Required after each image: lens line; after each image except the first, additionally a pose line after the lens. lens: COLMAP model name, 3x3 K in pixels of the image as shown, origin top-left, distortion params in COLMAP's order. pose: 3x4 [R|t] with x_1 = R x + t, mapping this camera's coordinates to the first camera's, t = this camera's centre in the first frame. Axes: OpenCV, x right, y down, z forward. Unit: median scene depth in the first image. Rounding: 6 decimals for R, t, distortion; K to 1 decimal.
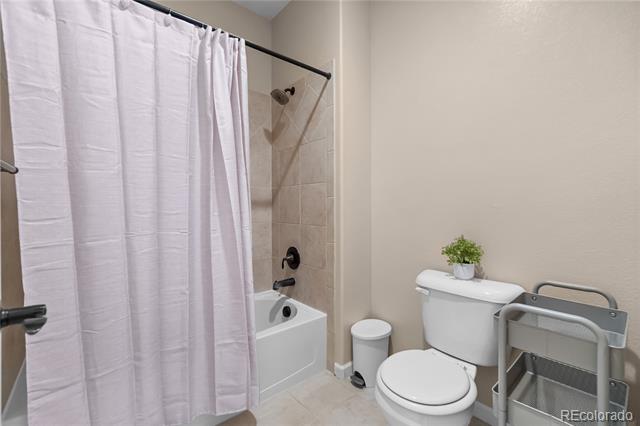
lens RADIAL K [[274.6, 0, 318.9], [0, 274.6, 209.7], [0, 0, 1]] dist [-0.004147, -0.000308]
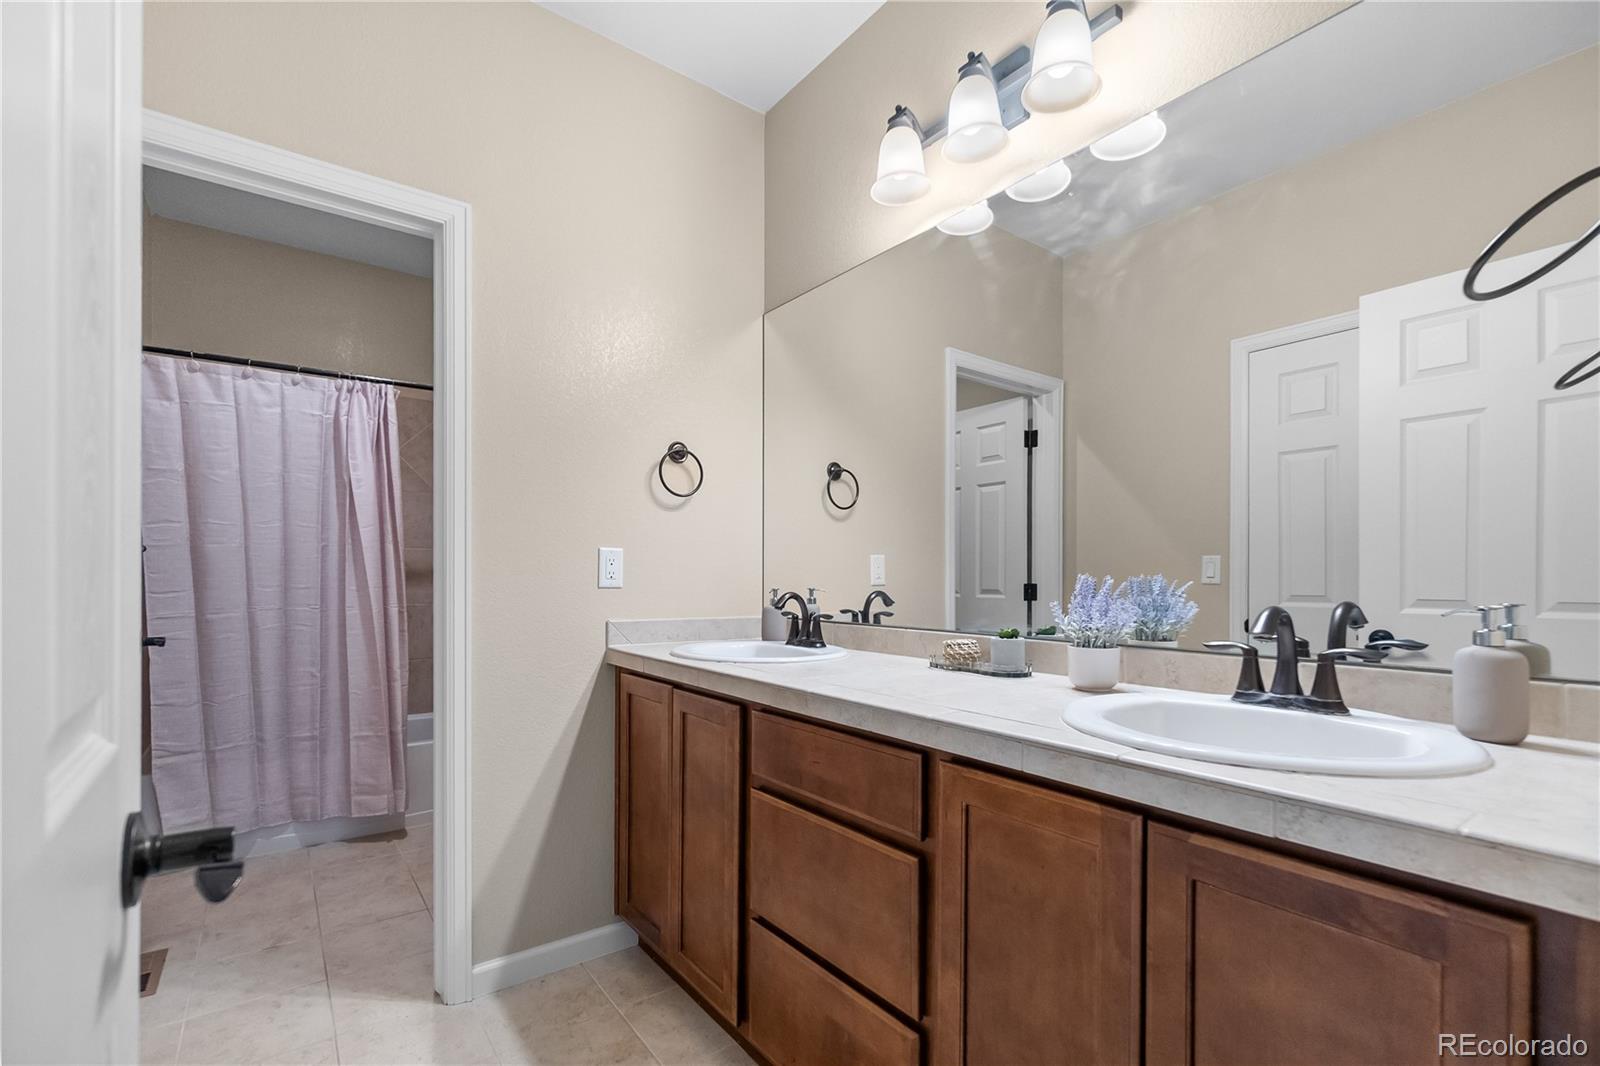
lens RADIAL K [[686.6, 0, 790.2], [0, 686.6, 580.7], [0, 0, 1]] dist [-0.004147, -0.000308]
pose [[0.998661, 0.004866, -0.051494, 1.258326], [-0.005003, 0.999984, -0.002544, -0.012508], [0.051481, 0.002798, 0.998670, -1.245324]]
